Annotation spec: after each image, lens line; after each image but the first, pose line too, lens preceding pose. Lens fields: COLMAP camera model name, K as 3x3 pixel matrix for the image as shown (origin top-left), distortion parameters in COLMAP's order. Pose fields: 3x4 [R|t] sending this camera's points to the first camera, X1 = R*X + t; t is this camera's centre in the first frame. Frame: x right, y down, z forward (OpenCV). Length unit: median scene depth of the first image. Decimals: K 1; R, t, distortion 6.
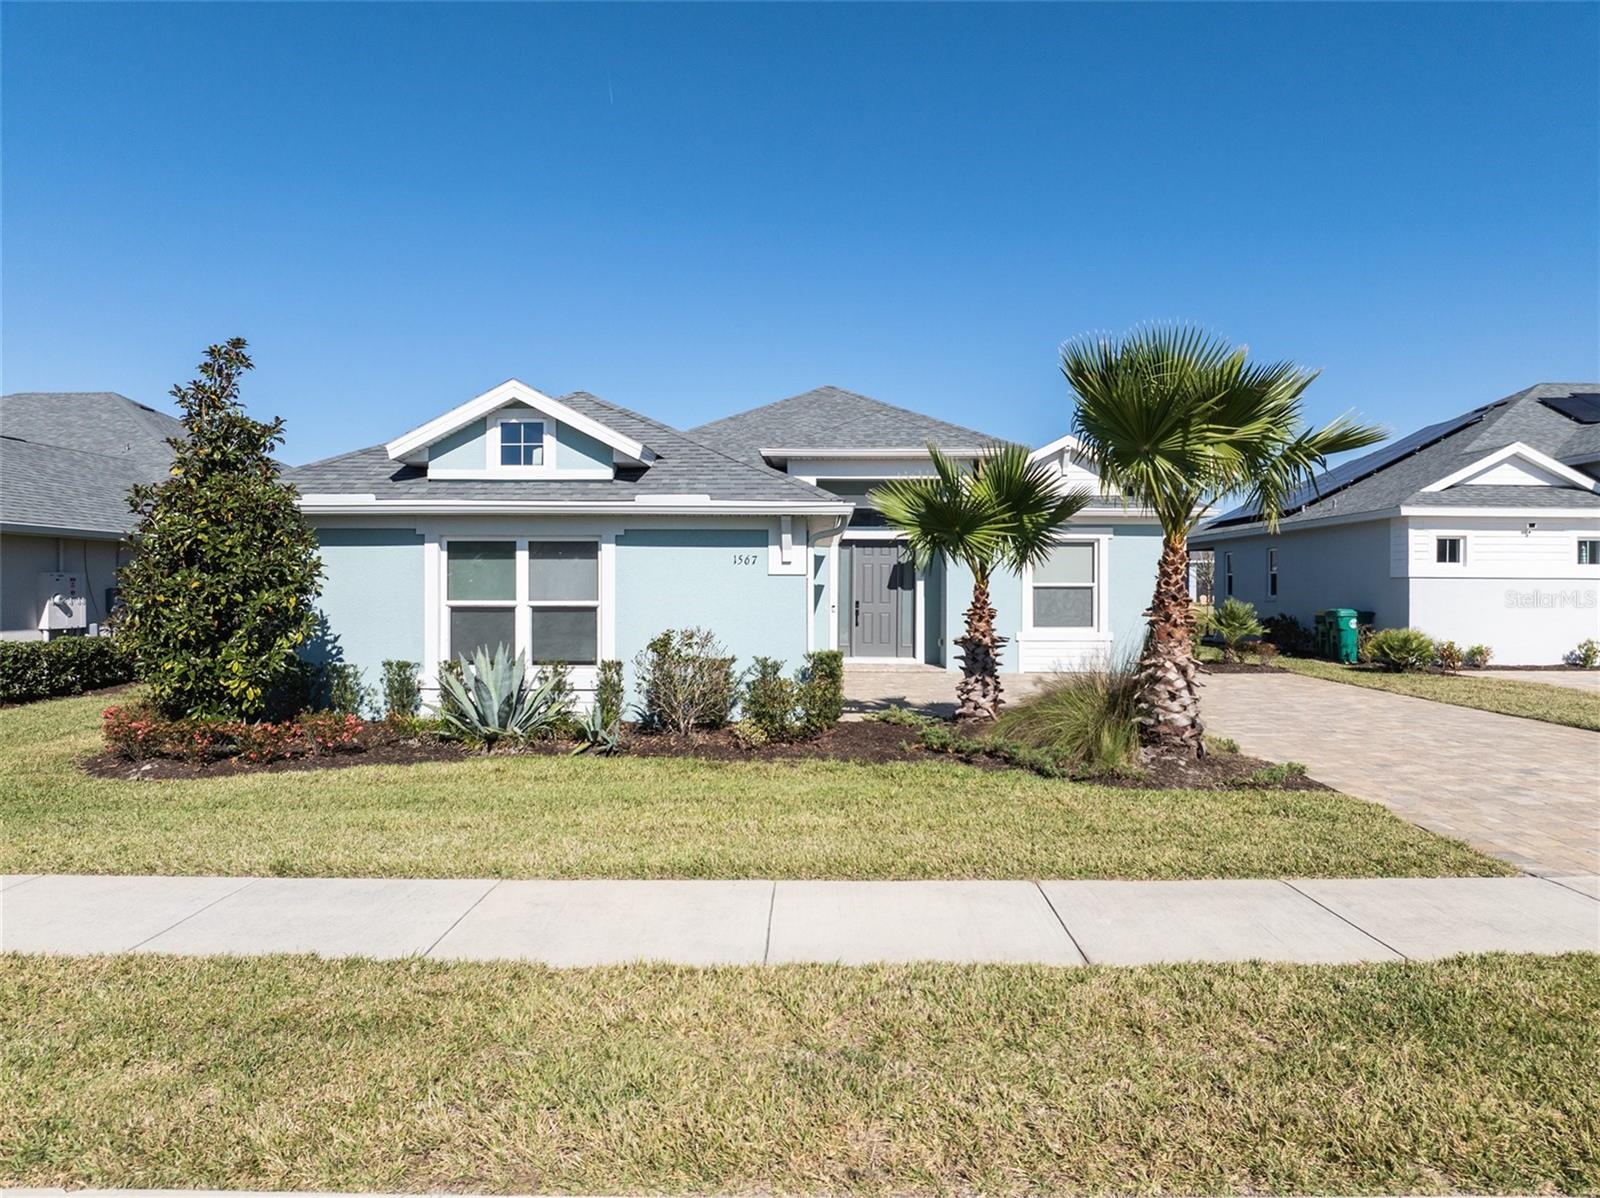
lens RADIAL K [[1128.2, 0, 801.7], [0, 1128.2, 601.4], [0, 0, 1]] dist [-0.033472, 0.002520]
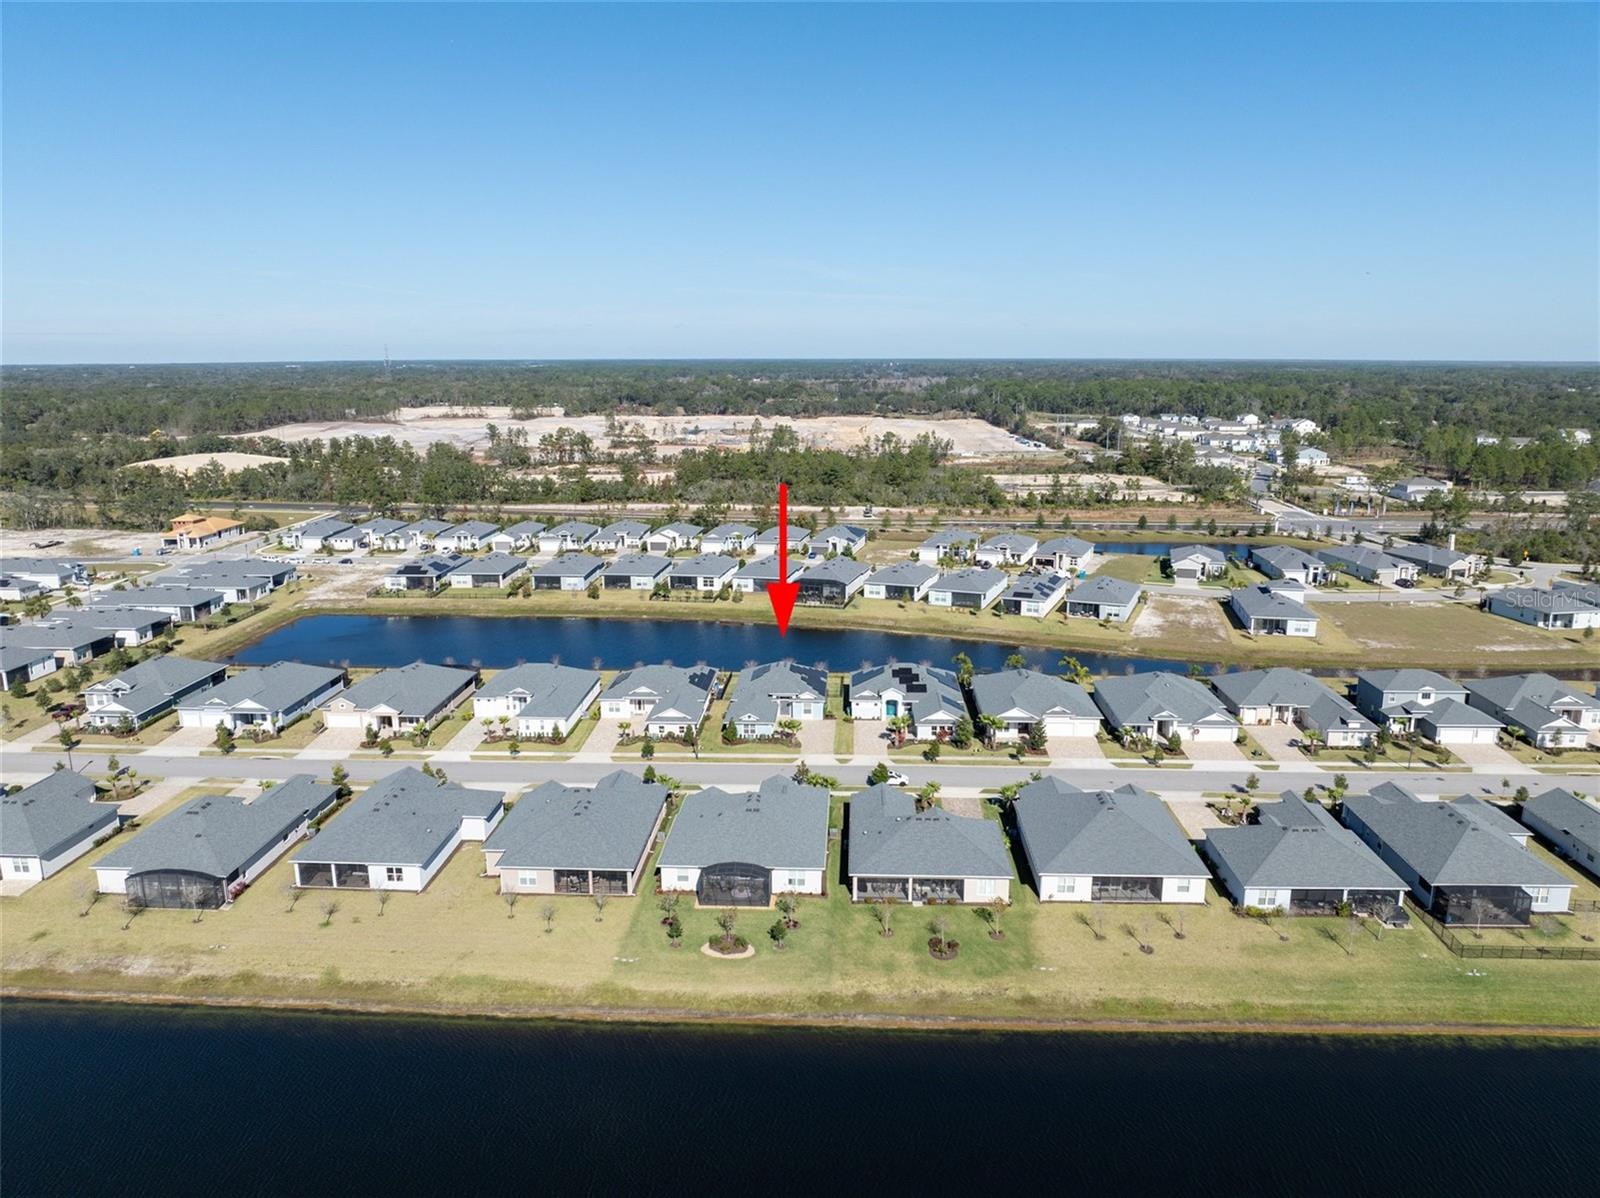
lens RADIAL K [[1128.2, 0, 801.9], [0, 1128.2, 600.0], [0, 0, 1]] dist [-0.033472, 0.002520]
pose [[0.999559, 0.002162, -0.029628, 0.423263], [0.004158, 0.977344, 0.211615, -2.438308], [0.029414, -0.211645, 0.976904, -6.586769]]
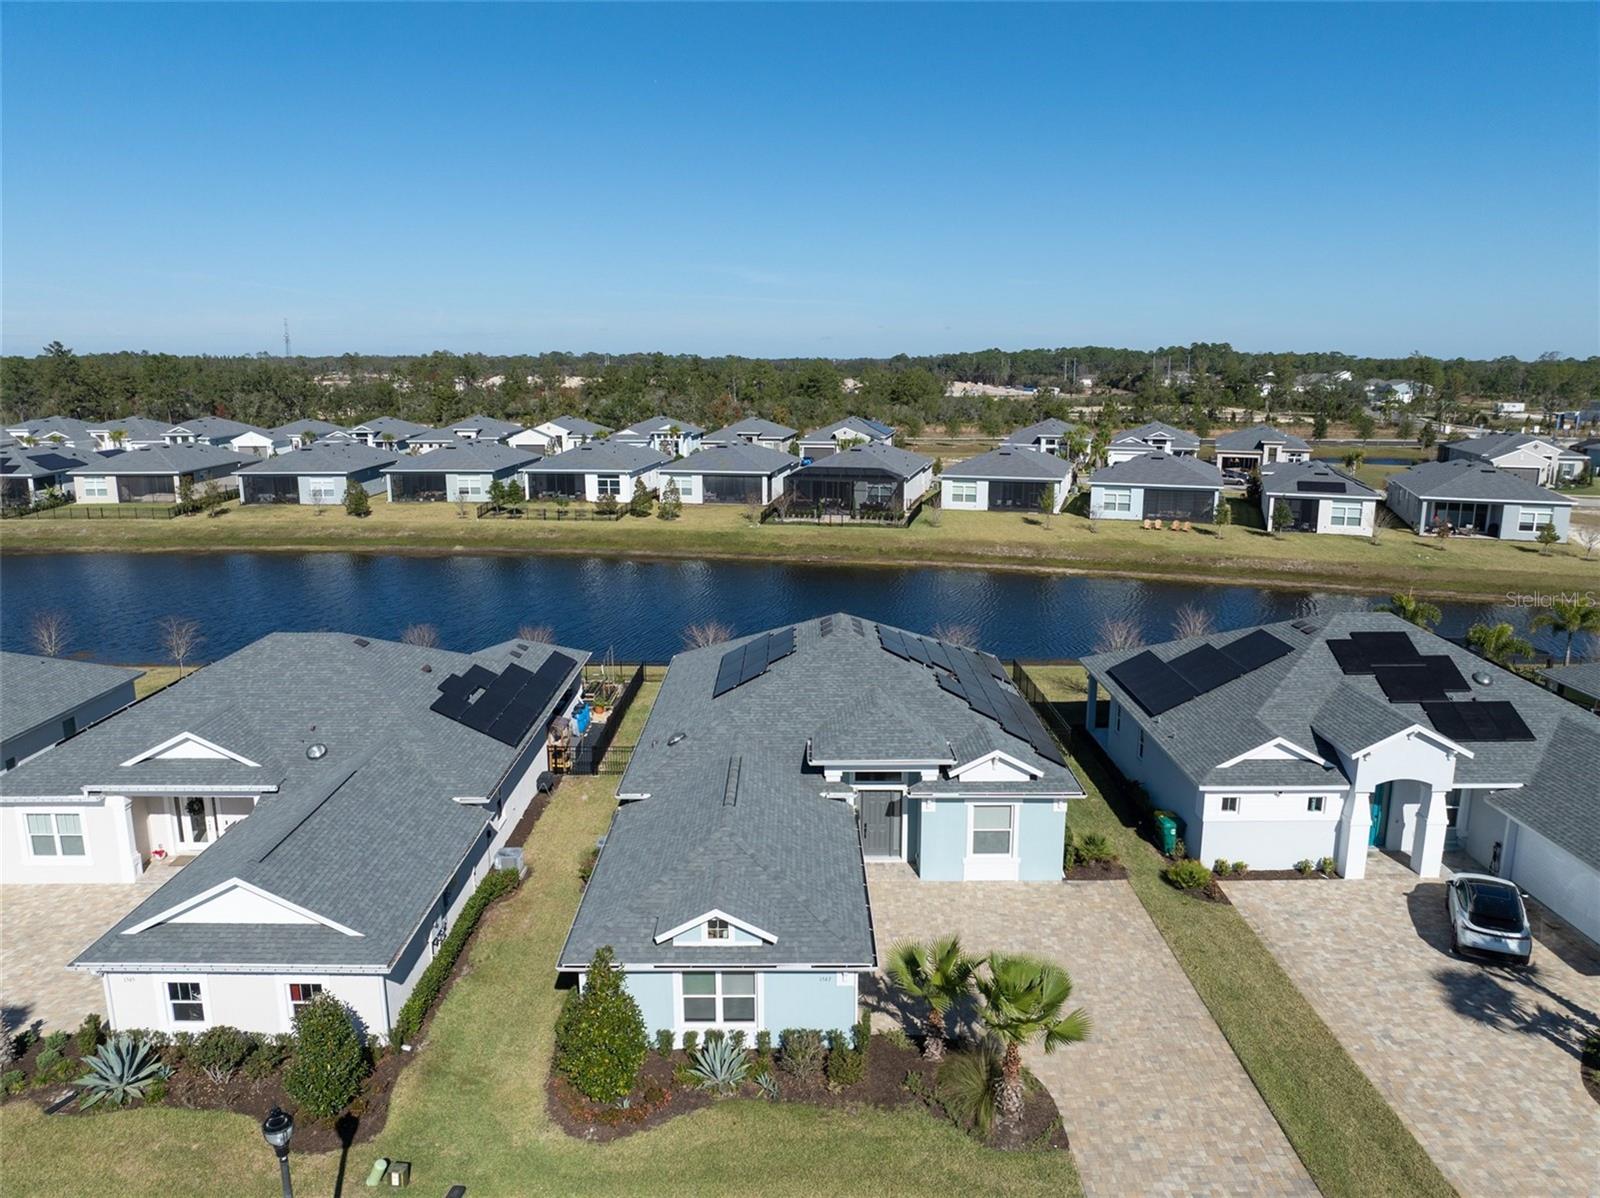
lens RADIAL K [[1128.2, 0, 799.0], [0, 1128.2, 598.3], [0, 0, 1]] dist [-0.033472, 0.002520]
pose [[0.999788, -0.006490, 0.019543, -0.079895], [0.002318, 0.978478, 0.206336, -0.684046], [-0.020462, -0.206247, 0.978286, -0.532367]]
